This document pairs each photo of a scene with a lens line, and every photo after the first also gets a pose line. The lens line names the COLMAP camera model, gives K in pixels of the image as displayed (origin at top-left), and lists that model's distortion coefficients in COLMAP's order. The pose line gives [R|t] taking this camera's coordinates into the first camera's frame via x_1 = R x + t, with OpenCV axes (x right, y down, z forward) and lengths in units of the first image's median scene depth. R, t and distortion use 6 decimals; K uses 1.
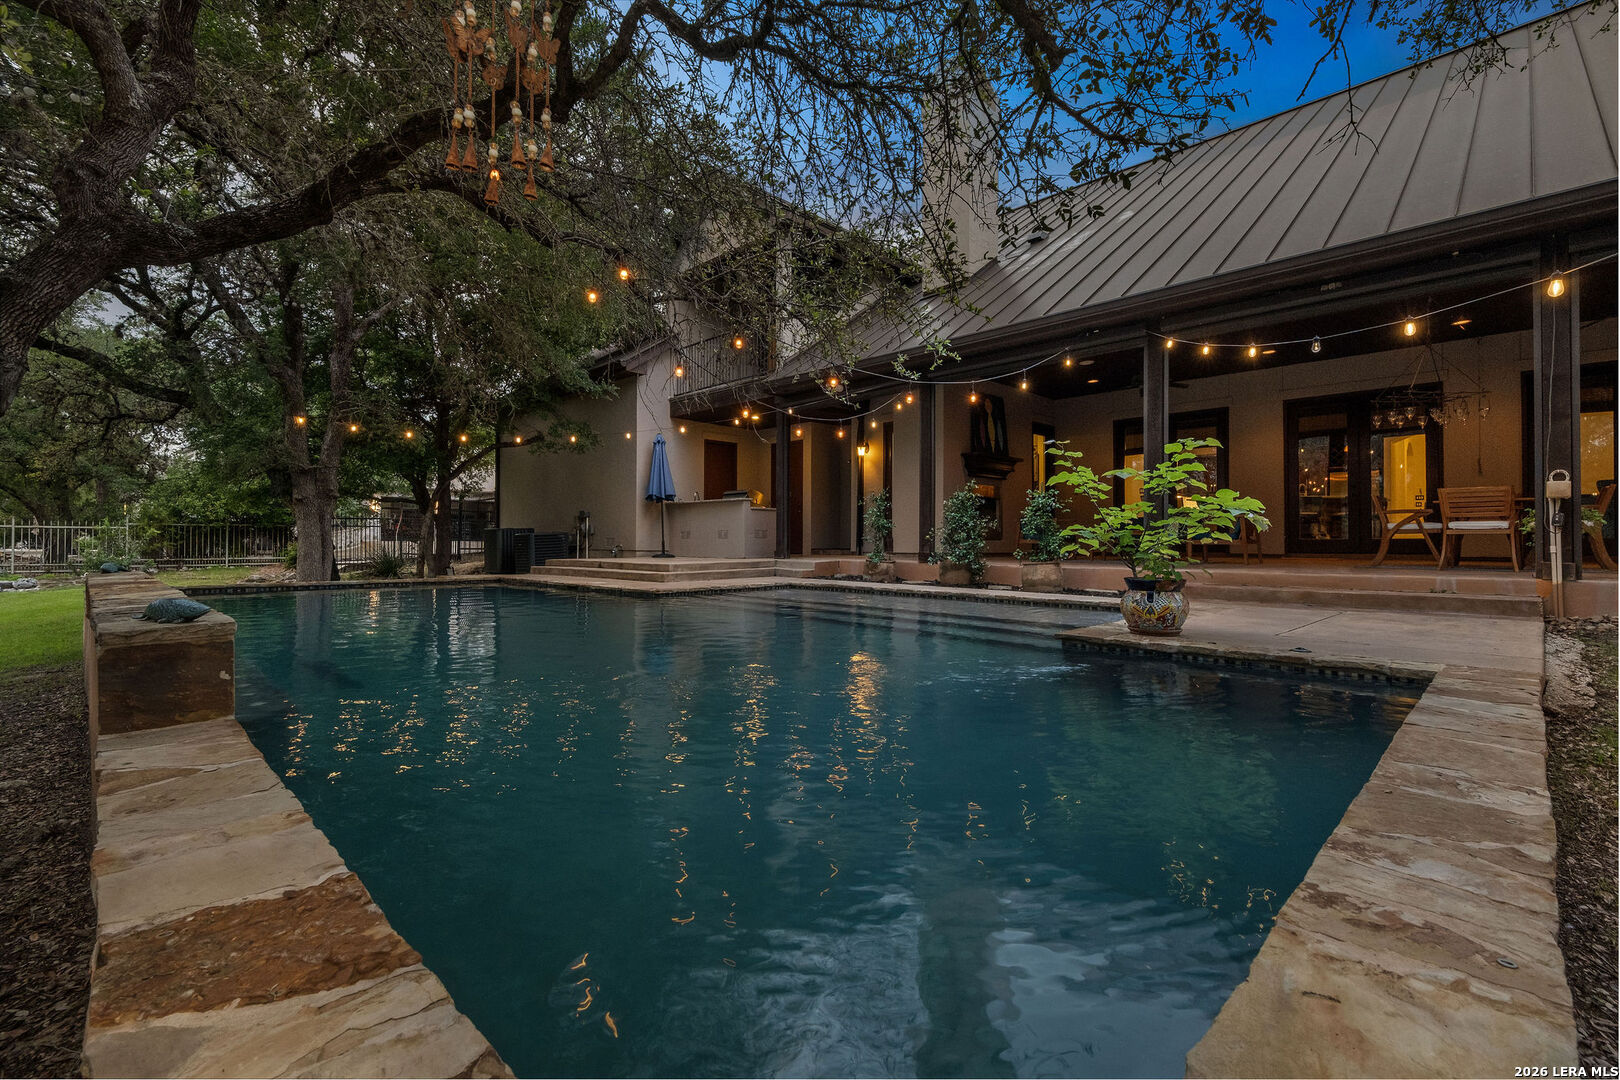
lens RADIAL K [[719.8, 0, 806.0], [0, 719.8, 539.3], [0, 0, 1]] dist [0.000703, -0.000726]
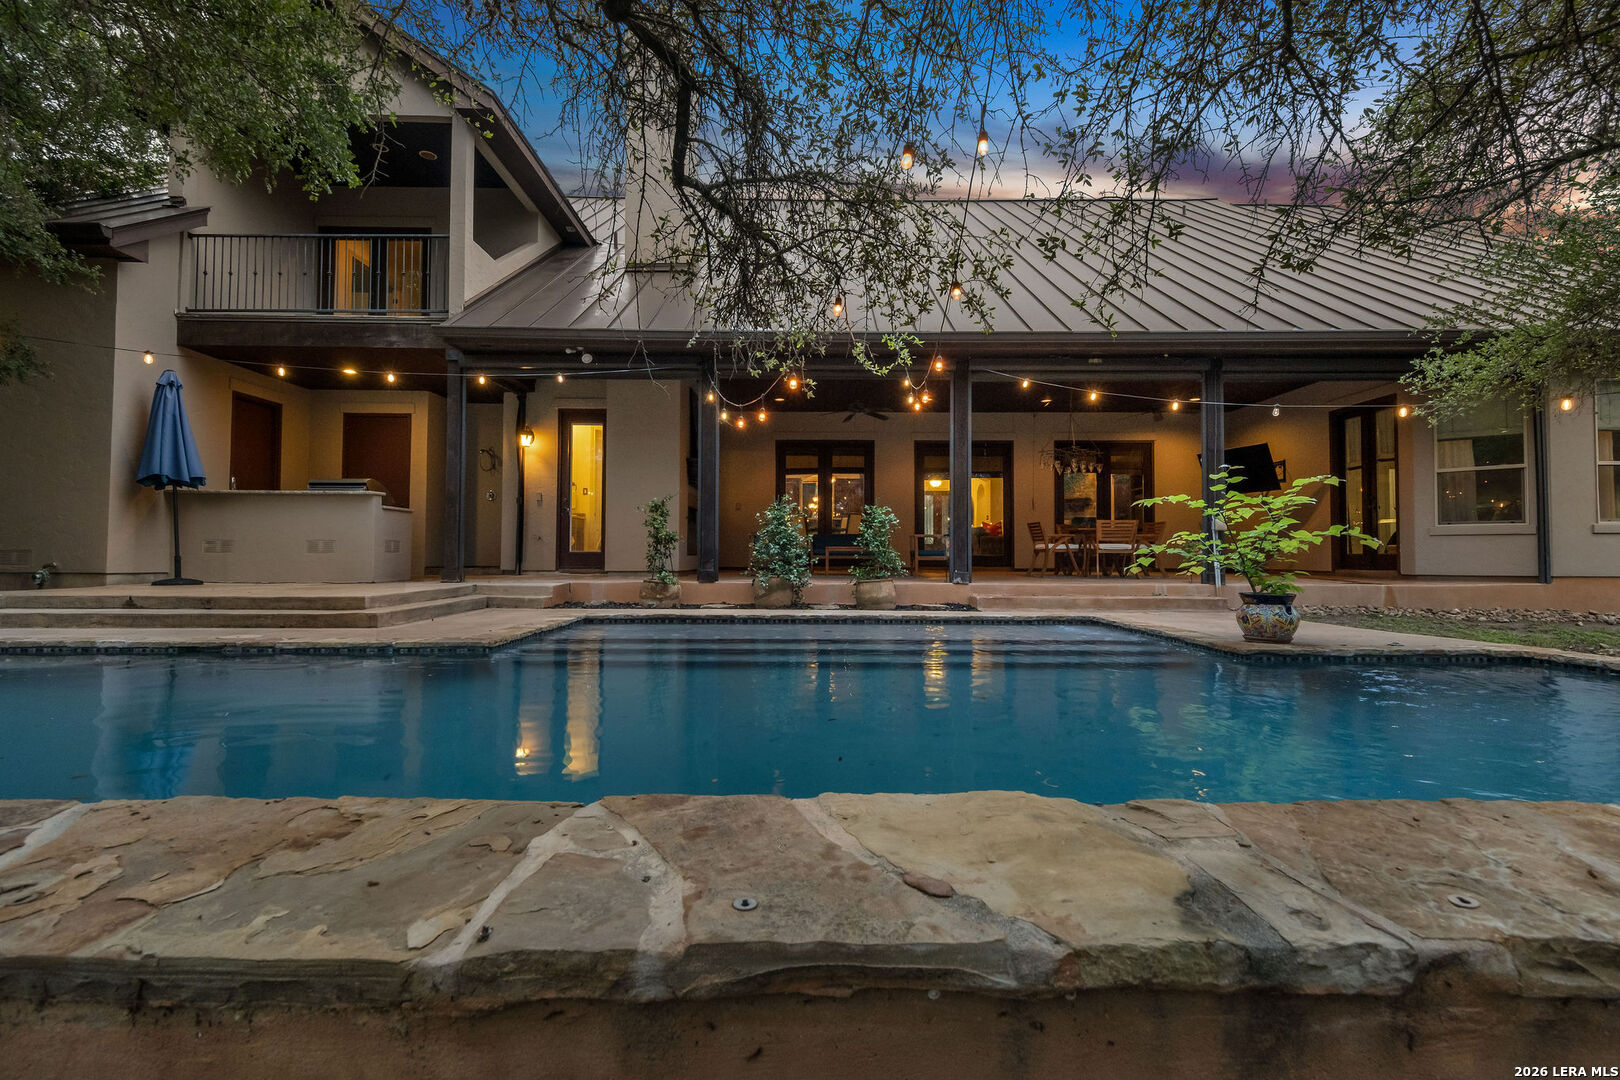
lens RADIAL K [[711.7, 0, 813.1], [0, 711.7, 538.9], [0, 0, 1]] dist [-0.009227, -0.000006]
pose [[0.685686, 0.015826, 0.727726, -0.324190], [-0.004317, 0.999834, -0.017676, -0.003936], [-0.727885, 0.008978, 0.685640, 0.297184]]
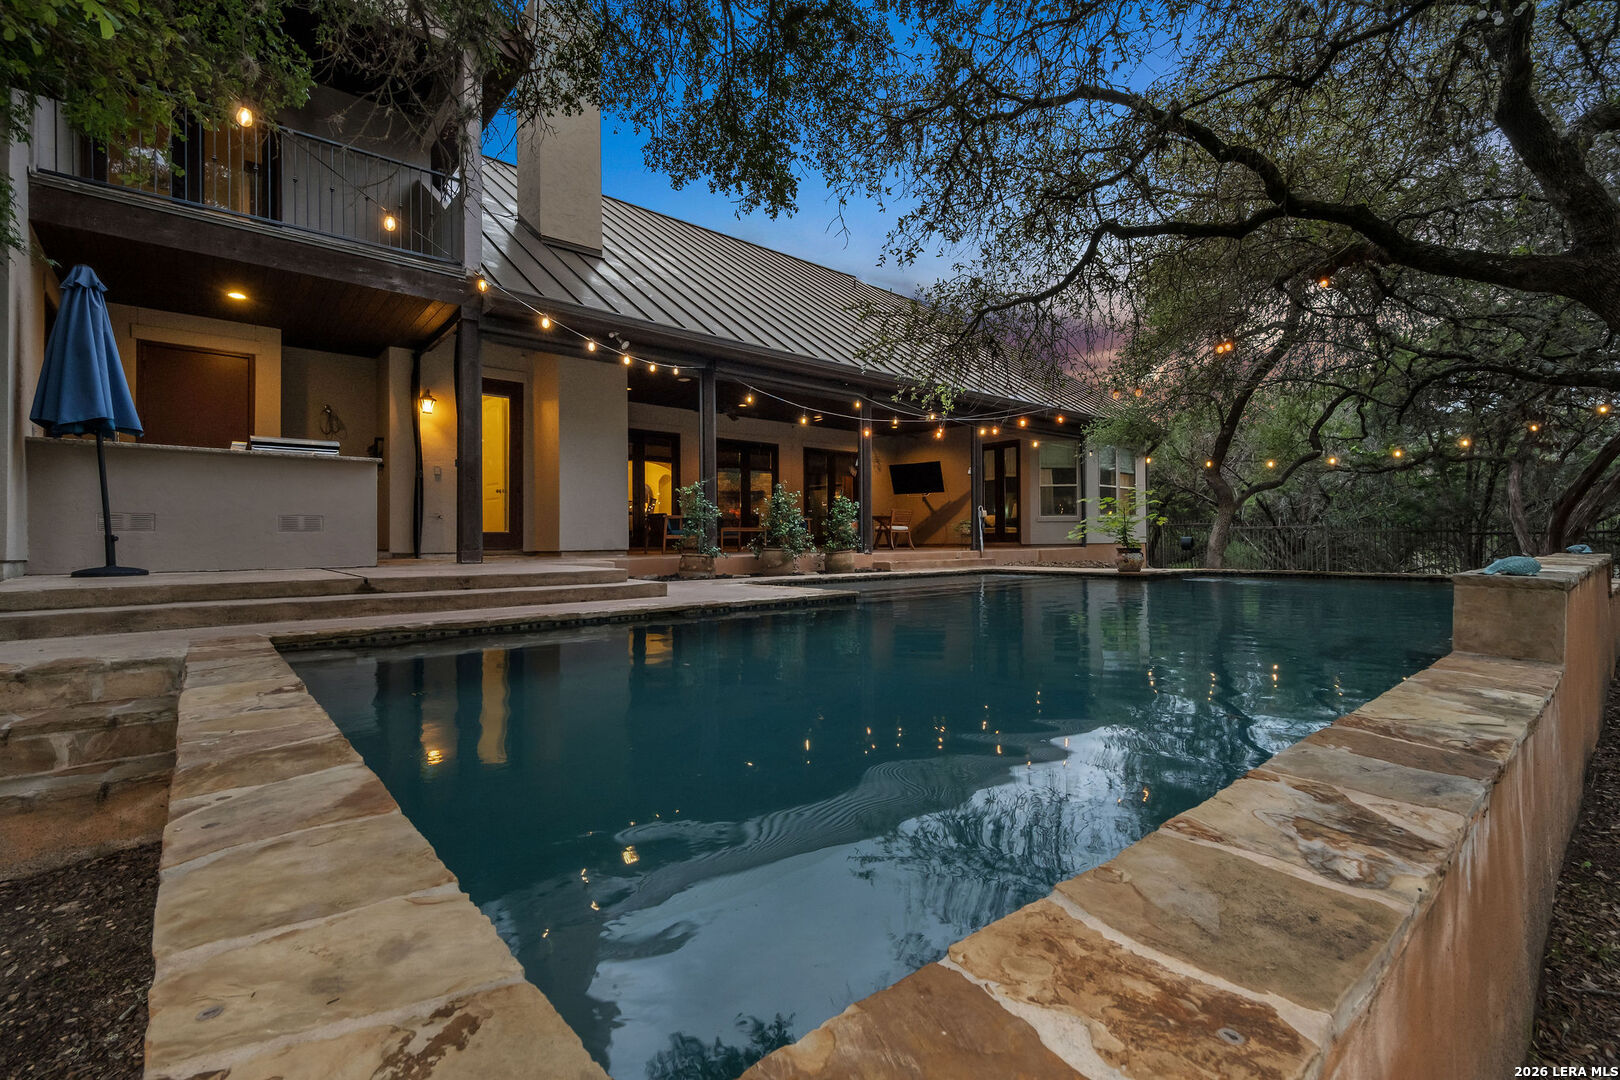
lens RADIAL K [[719.8, 0, 808.5], [0, 719.8, 539.9], [0, 0, 1]] dist [0.000703, -0.000726]
pose [[0.049773, -0.003240, 0.998755, -0.723250], [0.000935, 0.999994, 0.003198, 0.005649], [-0.998760, 0.000775, 0.049775, 0.720959]]
